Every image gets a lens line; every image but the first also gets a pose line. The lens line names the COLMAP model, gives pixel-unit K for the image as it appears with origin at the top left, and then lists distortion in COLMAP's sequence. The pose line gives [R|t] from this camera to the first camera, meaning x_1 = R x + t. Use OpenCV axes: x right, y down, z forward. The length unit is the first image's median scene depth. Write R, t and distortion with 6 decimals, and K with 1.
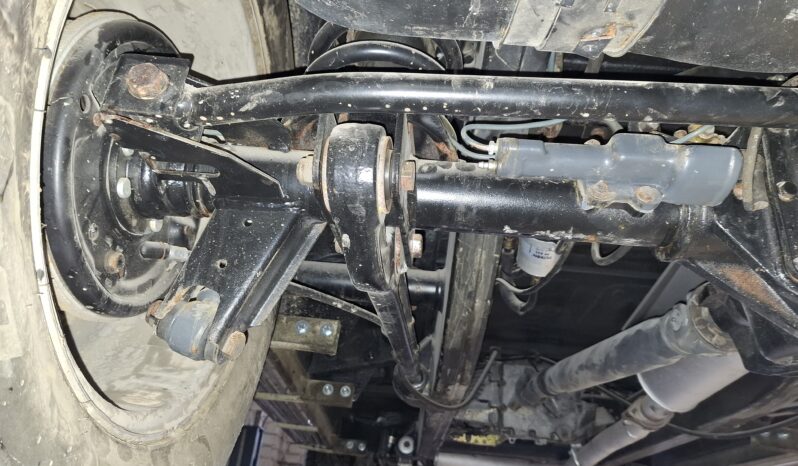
lens RADIAL K [[549.1, 0, 403.2], [0, 549.1, 228.9], [0, 0, 1]] dist [0.068406, -0.089829]
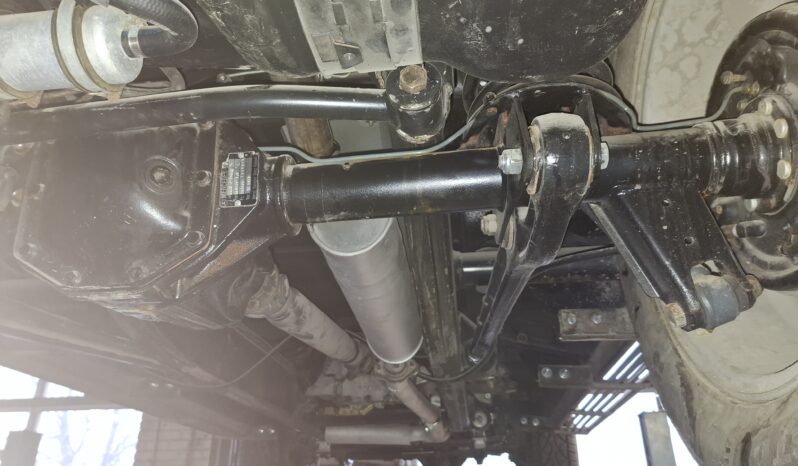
lens RADIAL K [[546.1, 0, 399.0], [0, 546.1, 233.0], [0, 0, 1]] dist [0.081957, -0.112236]
pose [[0.986271, -0.145370, -0.078338, 0.422681], [0.147664, 0.988739, 0.024300, 0.031083], [0.073923, -0.035534, 0.996631, -0.053649]]
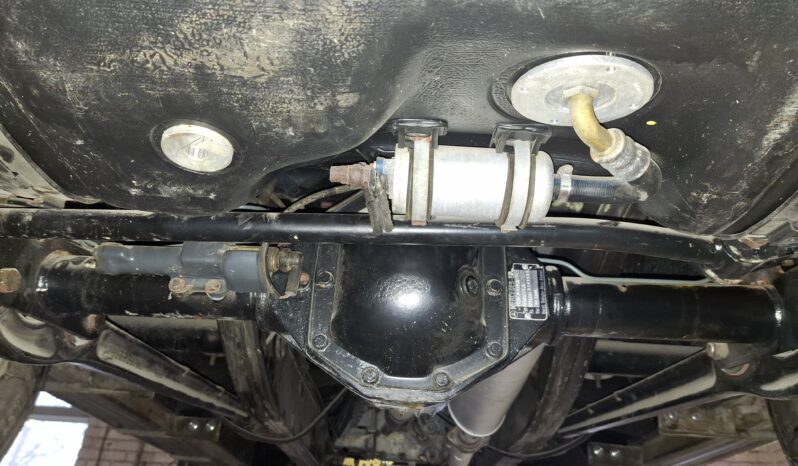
lens RADIAL K [[546.1, 0, 399.0], [0, 546.1, 233.0], [0, 0, 1]] dist [0.081957, -0.112236]
pose [[0.999403, -0.031843, 0.013387, 0.225546], [0.032128, 0.999250, -0.021632, -0.037950], [-0.012688, 0.022049, 0.999676, -0.070001]]
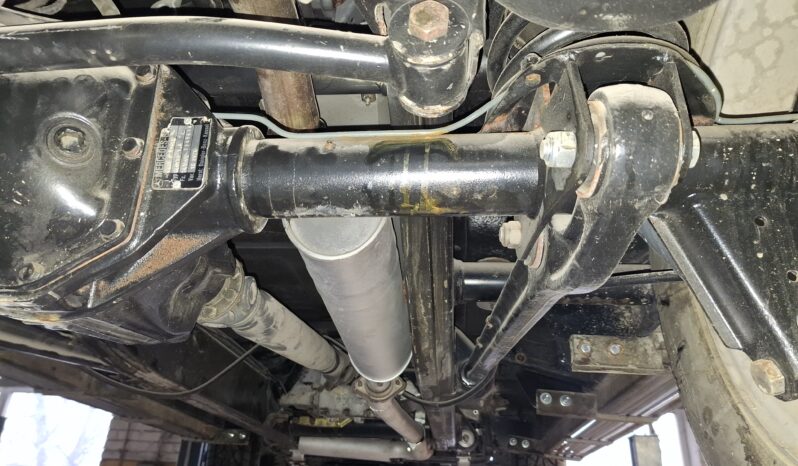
lens RADIAL K [[543.9, 0, 395.9], [0, 543.9, 220.8], [0, 0, 1]] dist [0.081539, -0.099775]
pose [[0.994050, -0.084295, -0.068985, 0.415303], [0.084896, 0.996373, 0.005816, 0.029701], [0.068245, -0.011638, 0.997601, 0.032323]]
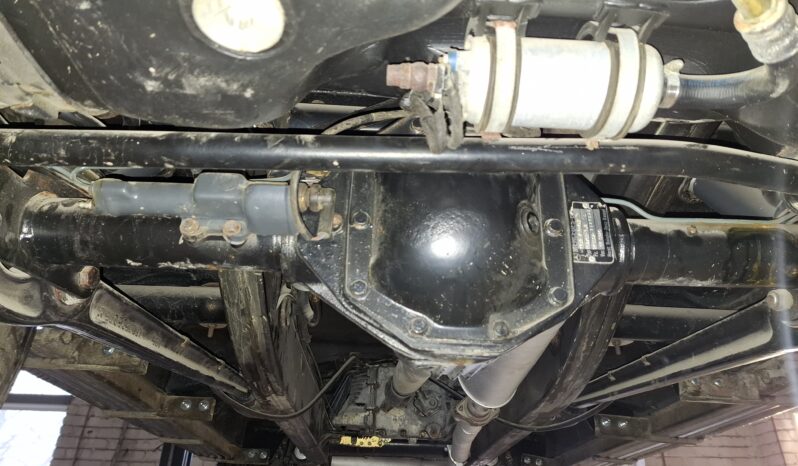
lens RADIAL K [[541.5, 0, 401.5], [0, 541.5, 229.9], [0, 0, 1]] dist [0.085945, -0.101711]
pose [[0.997810, -0.038708, 0.053641, 0.189475], [0.038750, 0.999249, 0.000254, -0.012102], [-0.053610, 0.001825, 0.998560, -0.024295]]
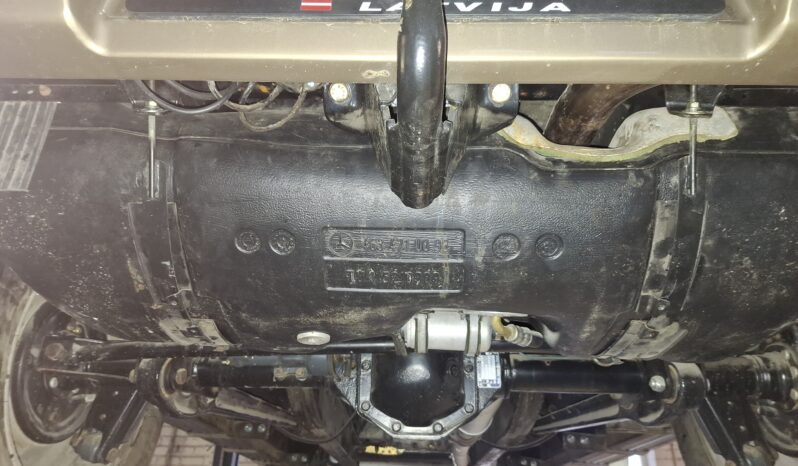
lens RADIAL K [[539.8, 0, 394.4], [0, 539.8, 223.7], [0, 0, 1]] dist [0.083603, -0.100760]
pose [[0.997639, -0.068624, -0.002609, 0.223792], [0.068640, 0.997621, 0.006422, -0.165129], [0.002162, -0.006586, 0.999976, -0.285987]]
